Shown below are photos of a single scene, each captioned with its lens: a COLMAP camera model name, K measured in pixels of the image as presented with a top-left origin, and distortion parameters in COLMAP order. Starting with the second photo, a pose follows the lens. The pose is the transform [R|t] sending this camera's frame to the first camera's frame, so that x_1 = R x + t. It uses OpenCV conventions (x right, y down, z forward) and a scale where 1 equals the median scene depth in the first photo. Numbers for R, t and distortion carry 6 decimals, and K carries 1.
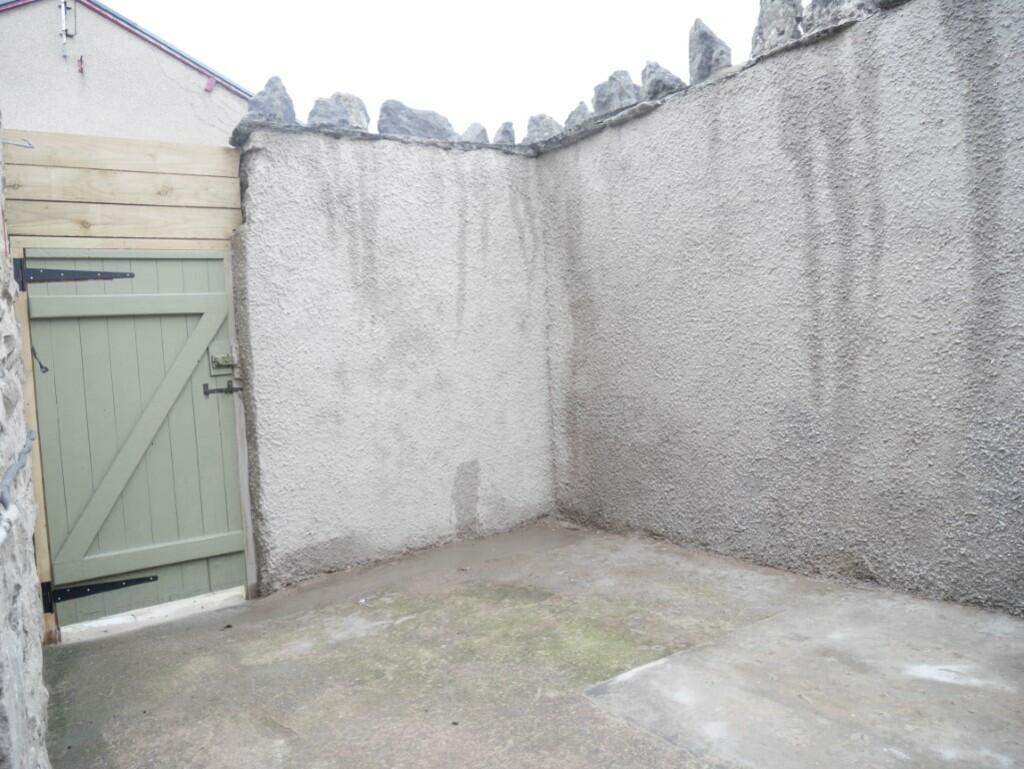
lens RADIAL K [[712.1, 0, 496.3], [0, 712.1, 383.1], [0, 0, 1]] dist [-0.093193, 0.044466]
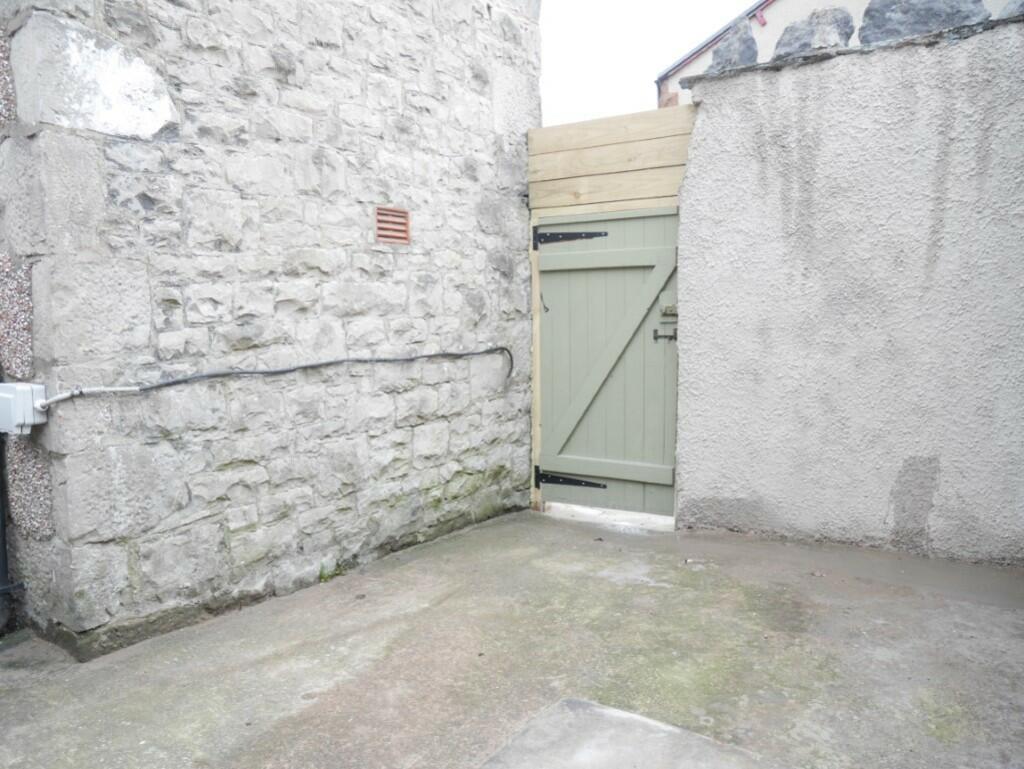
lens RADIAL K [[712.1, 0, 496.3], [0, 712.1, 383.1], [0, 0, 1]] dist [-0.093193, 0.044466]
pose [[0.418598, 0.147895, -0.896048, 0.482737], [-0.049007, 0.988892, 0.140325, -0.058495], [0.906848, -0.014827, 0.421197, 0.290349]]
